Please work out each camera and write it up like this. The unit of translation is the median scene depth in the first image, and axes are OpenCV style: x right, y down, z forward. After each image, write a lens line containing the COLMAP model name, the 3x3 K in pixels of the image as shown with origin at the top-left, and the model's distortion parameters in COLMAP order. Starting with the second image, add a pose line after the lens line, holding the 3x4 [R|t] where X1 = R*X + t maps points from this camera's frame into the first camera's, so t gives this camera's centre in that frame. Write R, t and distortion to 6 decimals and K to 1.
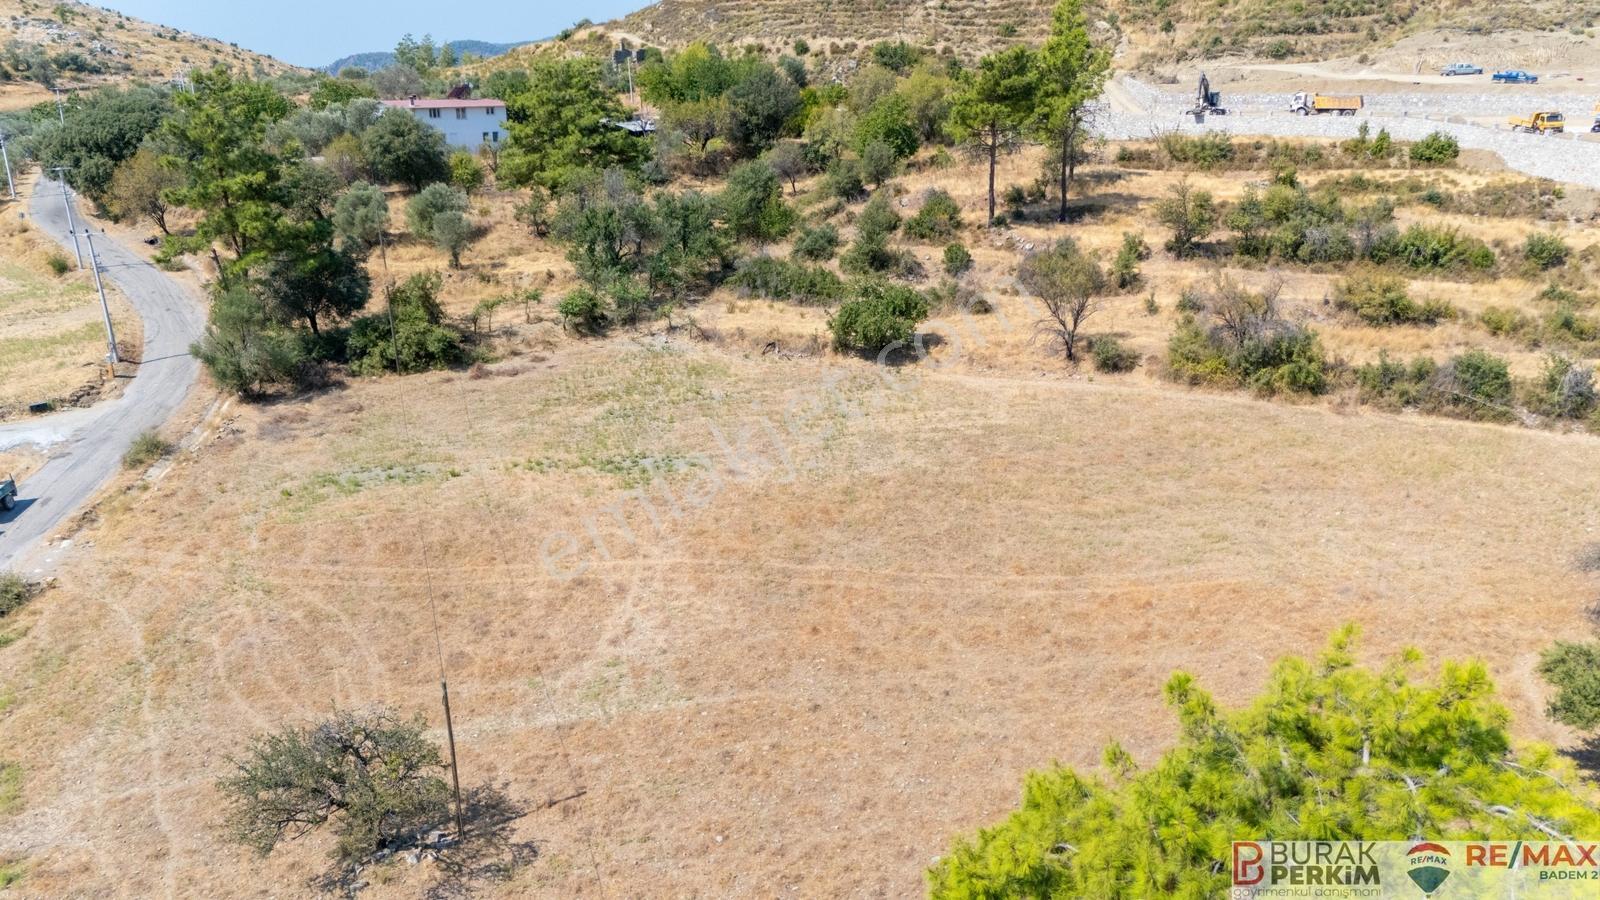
lens RADIAL K [[1180.4, 0, 798.5], [0, 1180.4, 444.1], [0, 0, 1]] dist [0.072655, -0.069899]
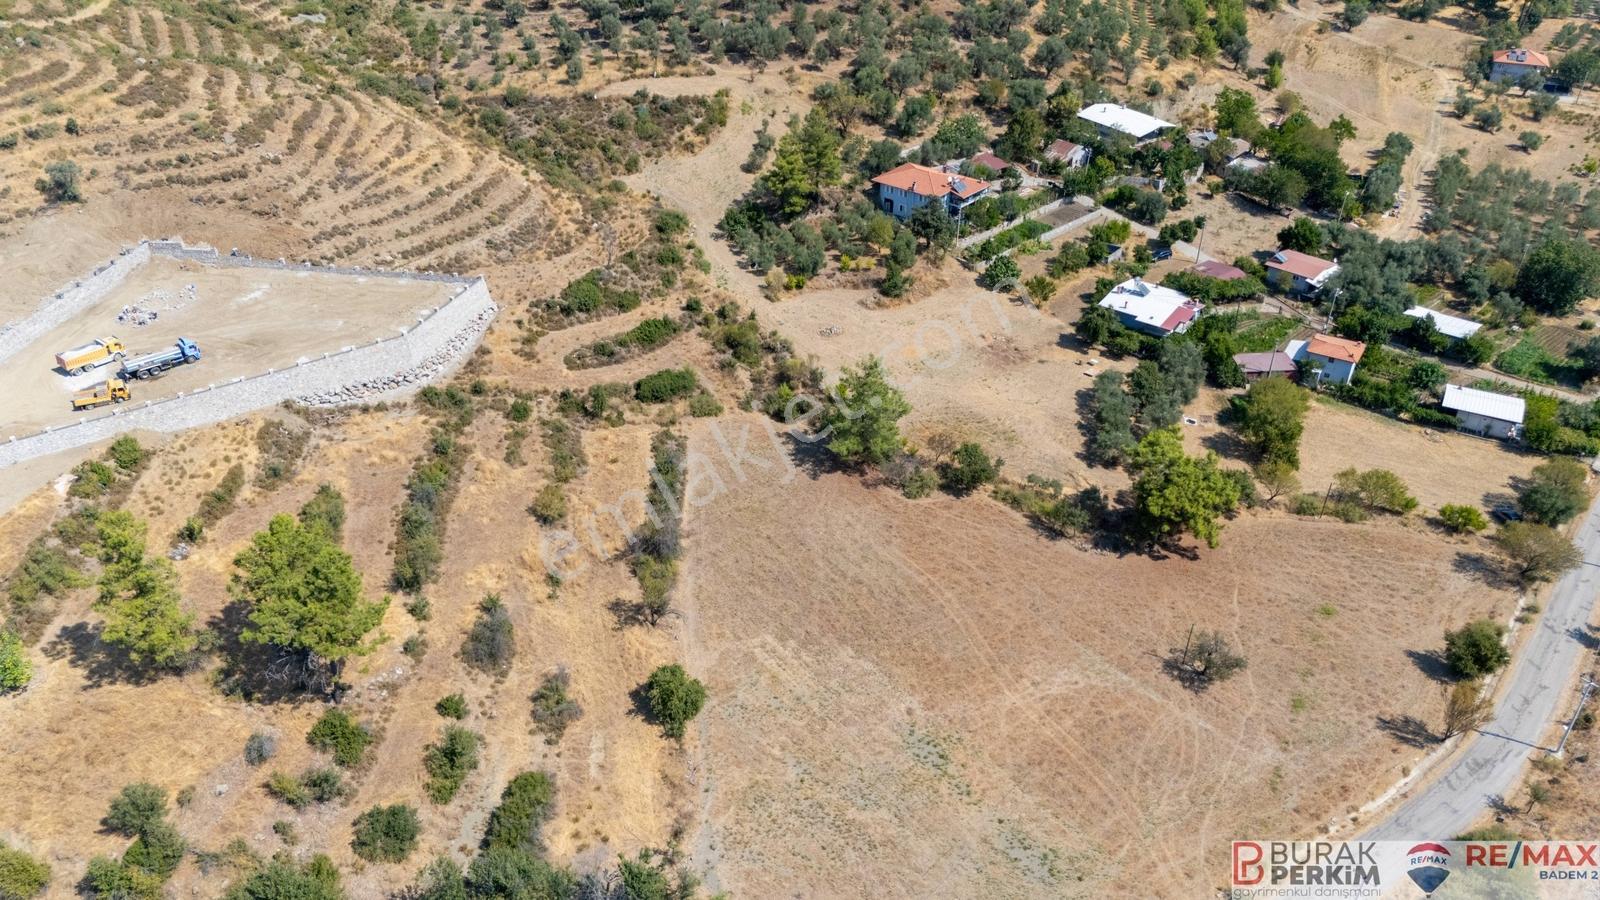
lens RADIAL K [[1180.4, 0, 803.5], [0, 1180.4, 443.3], [0, 0, 1]] dist [0.072655, -0.069899]
pose [[-0.474711, -0.471981, 0.742888, -0.926581], [0.276242, 0.721506, 0.634917, -1.203566], [-0.835667, 0.506619, -0.212126, 1.065783]]
